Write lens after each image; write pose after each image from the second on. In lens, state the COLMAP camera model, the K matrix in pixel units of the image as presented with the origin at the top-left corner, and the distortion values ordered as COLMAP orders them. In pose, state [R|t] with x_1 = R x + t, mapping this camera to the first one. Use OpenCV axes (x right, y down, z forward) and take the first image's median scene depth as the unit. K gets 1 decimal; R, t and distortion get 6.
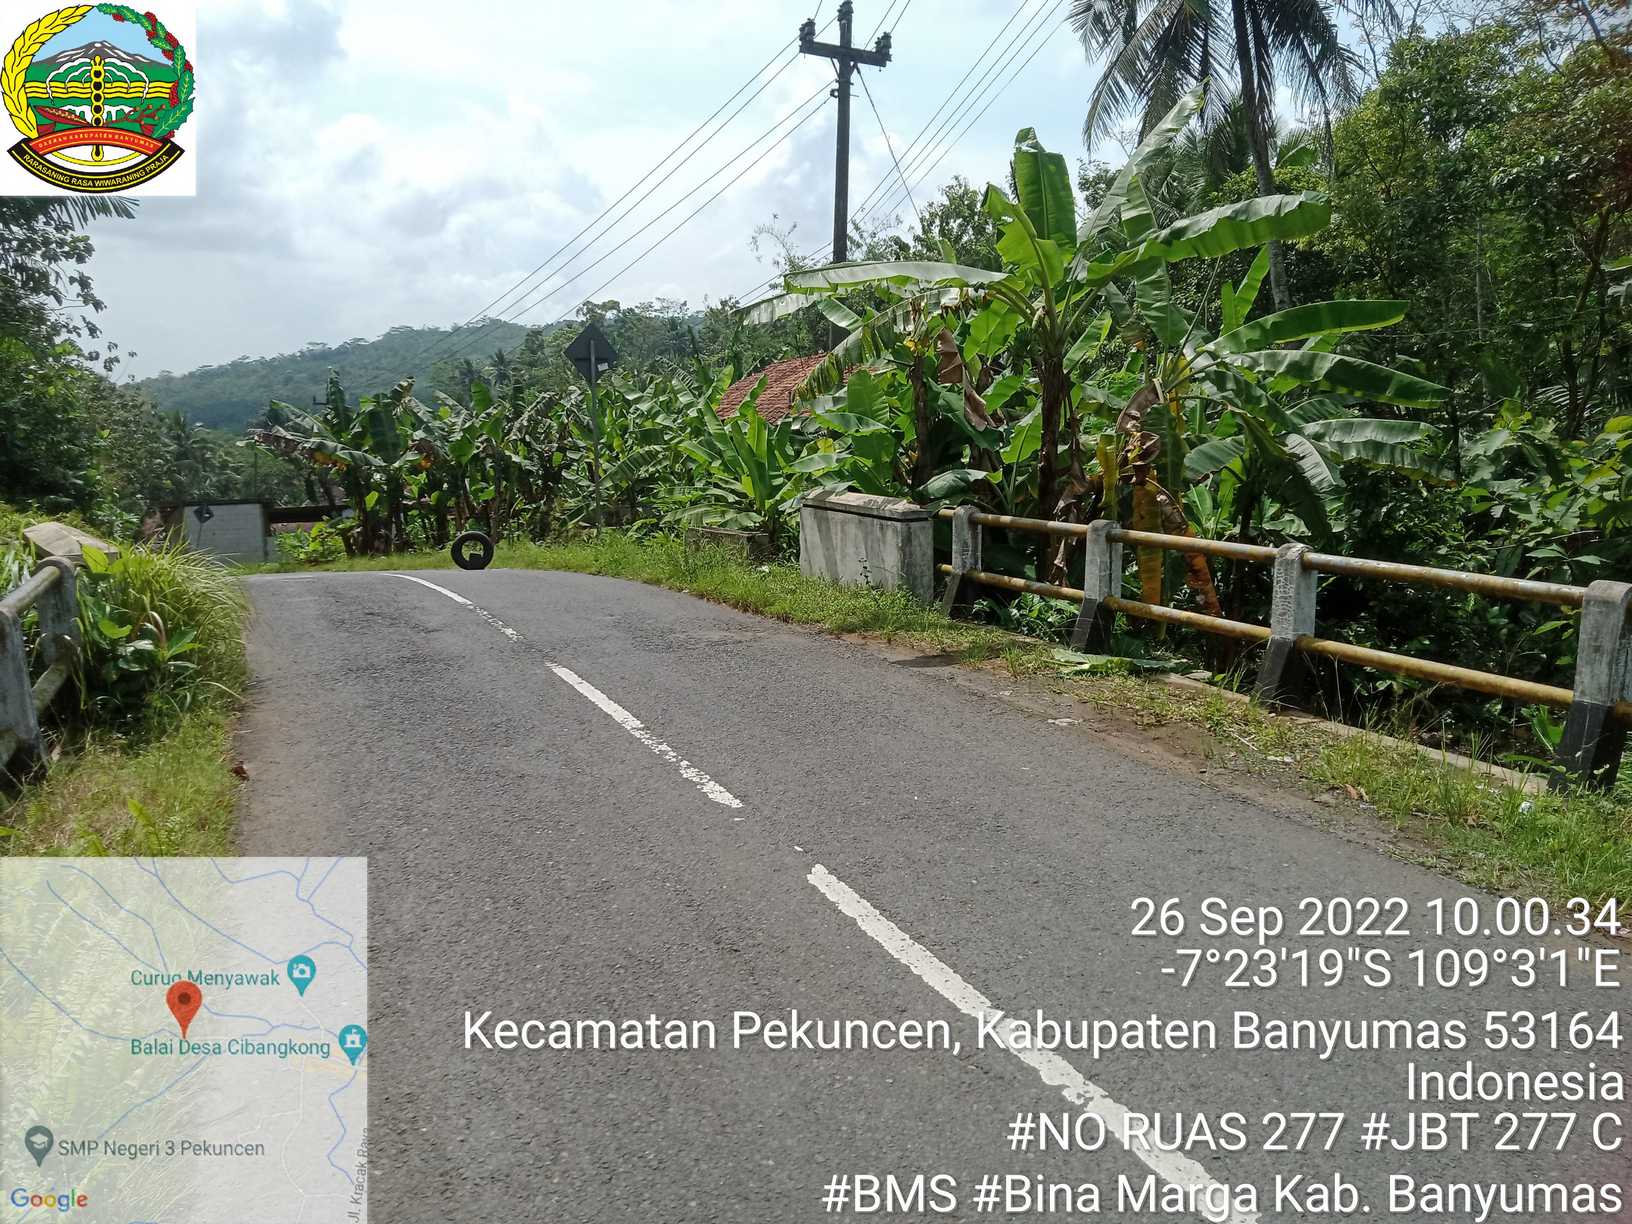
lens RADIAL K [[1205.7, 0, 824.8], [0, 1205.7, 615.0], [0, 0, 1]] dist [0.030788, -0.022025]
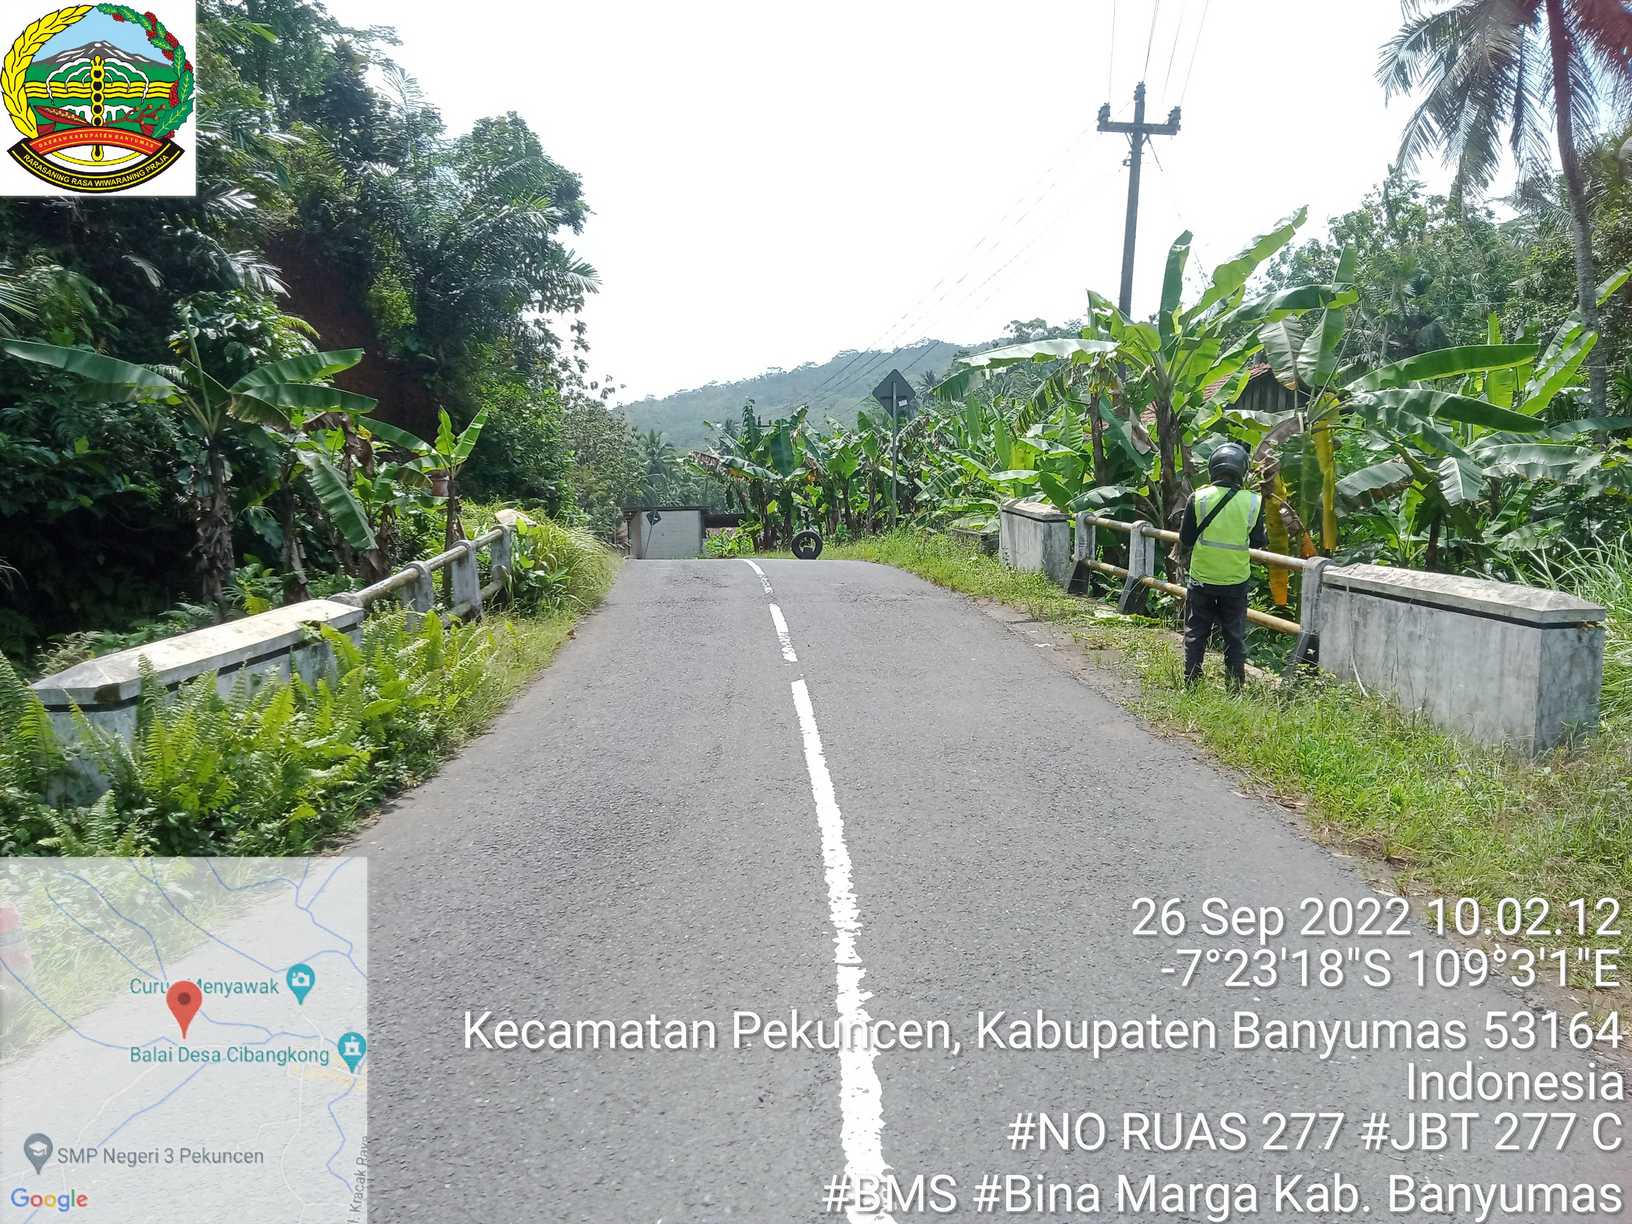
lens RADIAL K [[1205.7, 0, 815.1], [0, 1205.7, 616.7], [0, 0, 1]] dist [0.030788, -0.022025]
pose [[0.937413, 0.050698, -0.344511, 0.139012], [-0.054833, 0.998493, -0.002265, 0.021610], [0.343877, 0.021014, 0.938780, -0.171985]]
